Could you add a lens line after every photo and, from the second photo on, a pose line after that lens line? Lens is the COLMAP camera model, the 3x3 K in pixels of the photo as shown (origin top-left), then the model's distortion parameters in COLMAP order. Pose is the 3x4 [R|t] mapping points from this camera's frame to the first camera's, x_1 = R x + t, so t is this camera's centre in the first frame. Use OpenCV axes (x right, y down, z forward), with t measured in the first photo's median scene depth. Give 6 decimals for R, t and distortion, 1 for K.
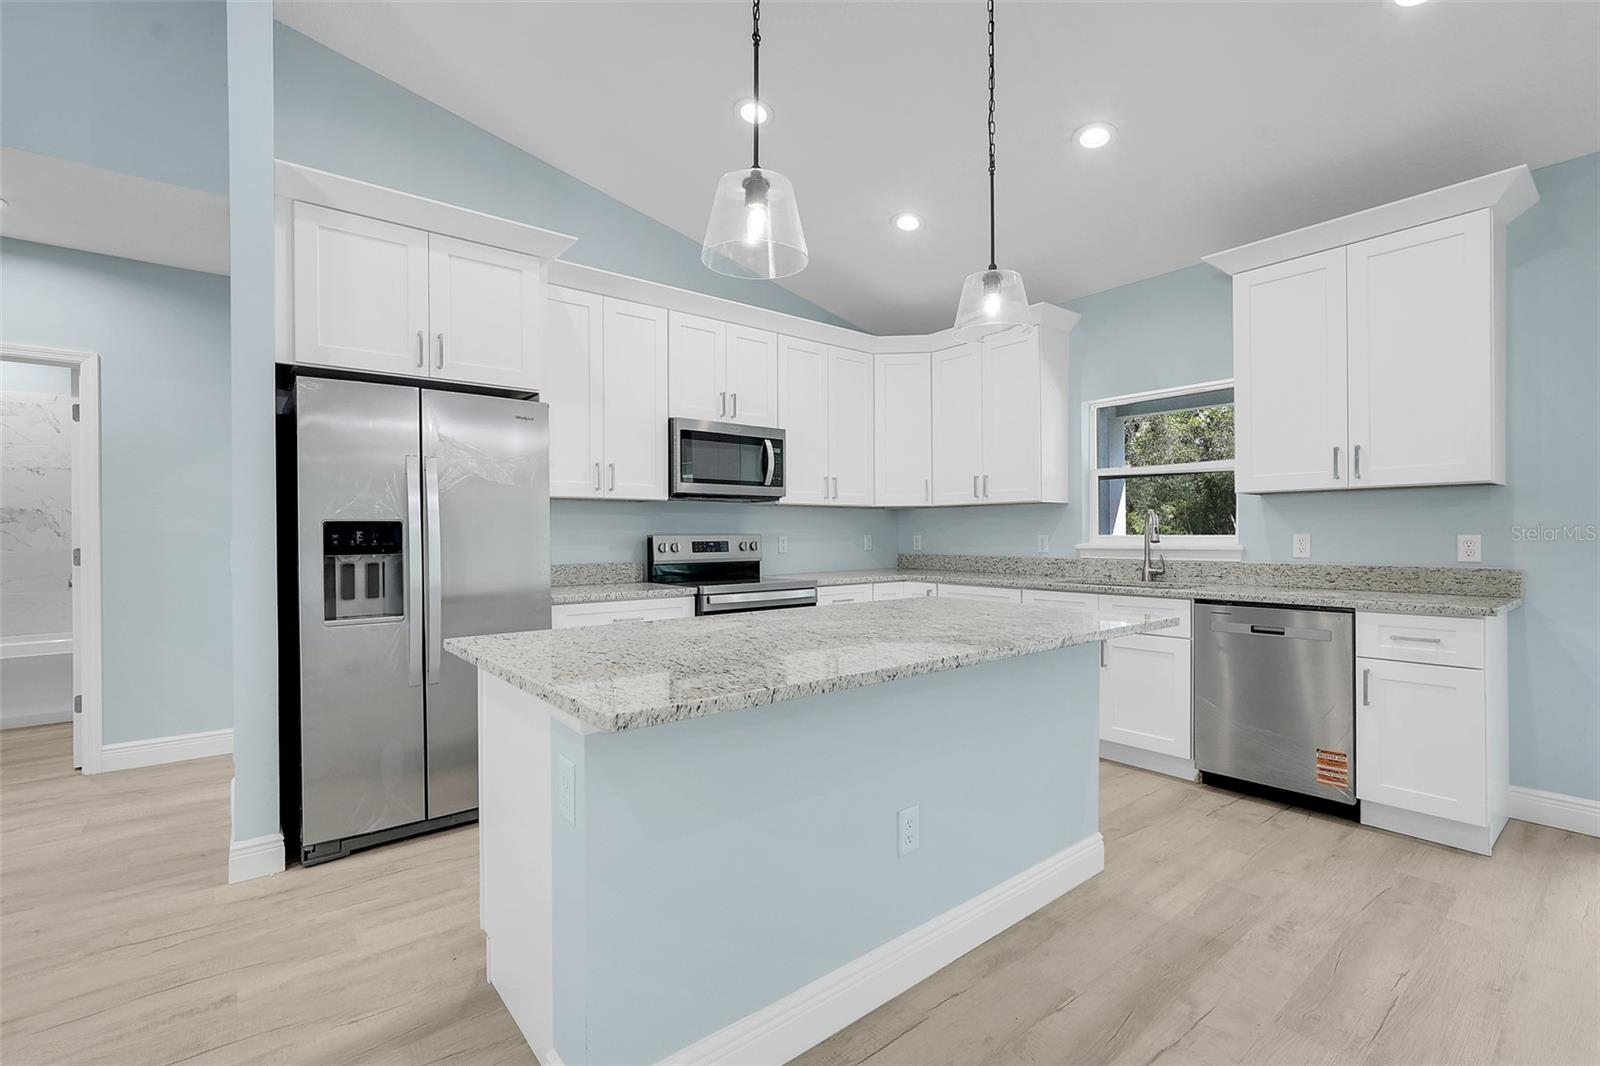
lens RADIAL K [[710.9, 0, 796.2], [0, 710.9, 536.0], [0, 0, 1]] dist [-0.012346, 0.006963]
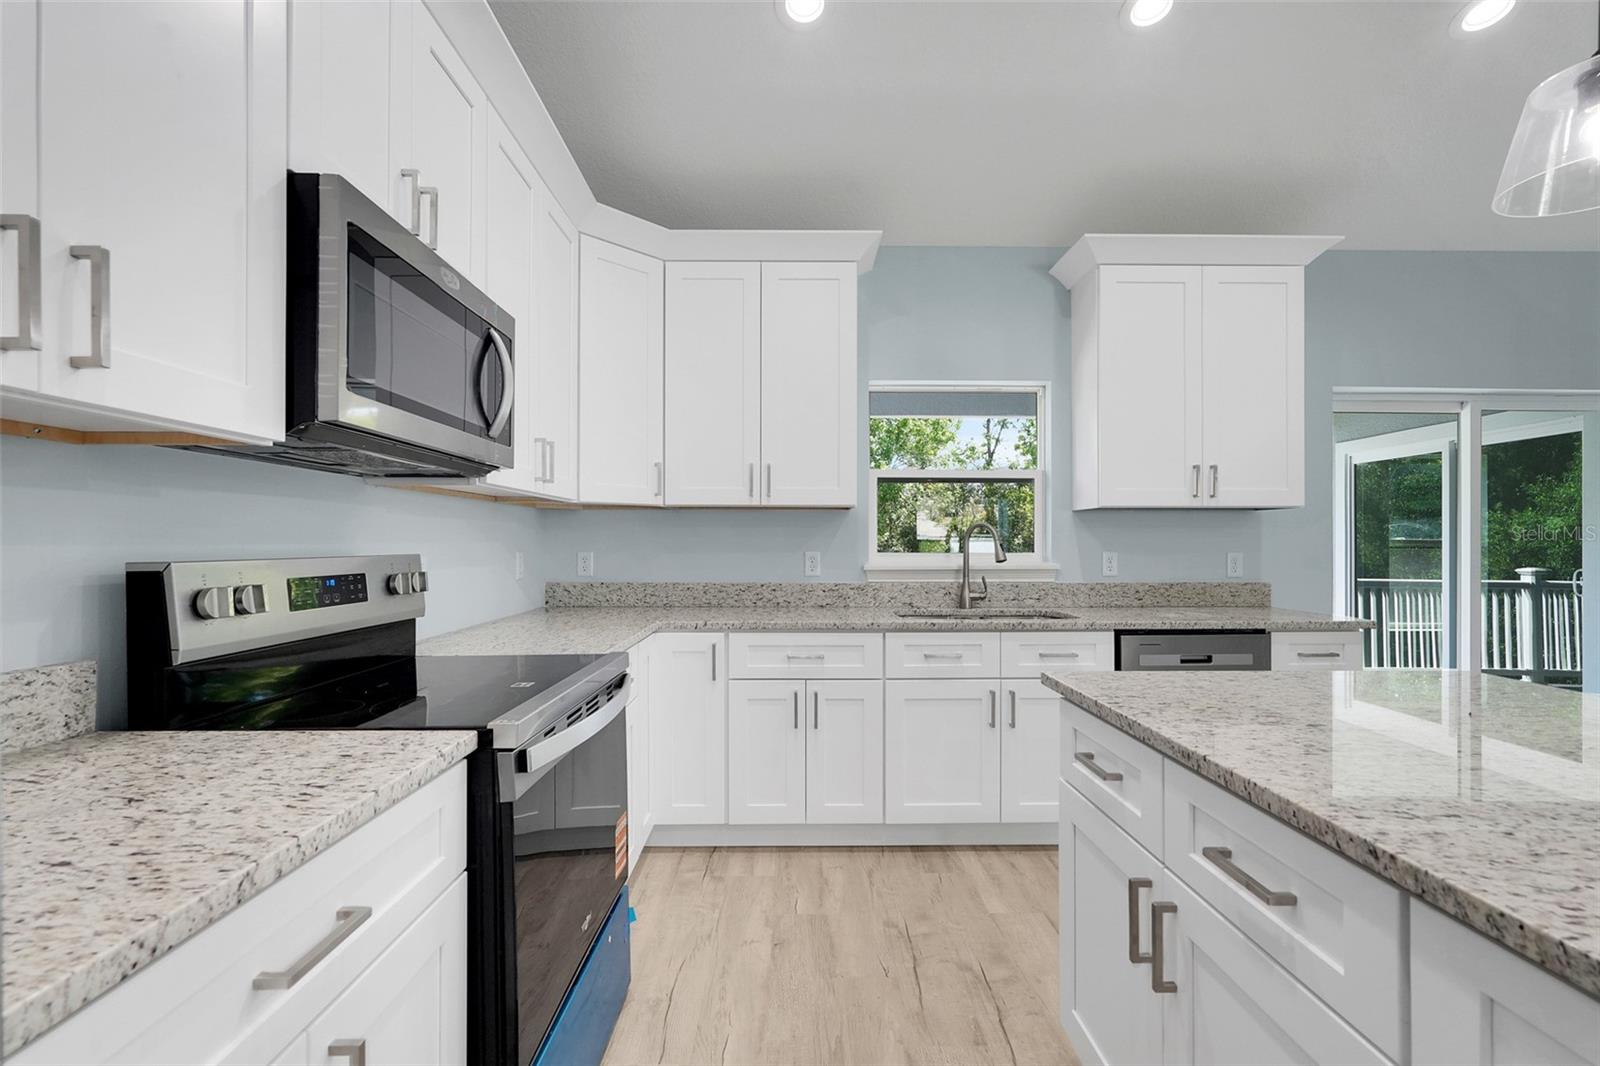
lens RADIAL K [[710.9, 0, 803.2], [0, 710.9, 540.4], [0, 0, 1]] dist [-0.012346, 0.006963]
pose [[0.612877, 0.008928, 0.790128, -0.348692], [-0.001493, 0.999947, -0.010141, -0.008988], [-0.790177, 0.005035, 0.612858, 0.802895]]
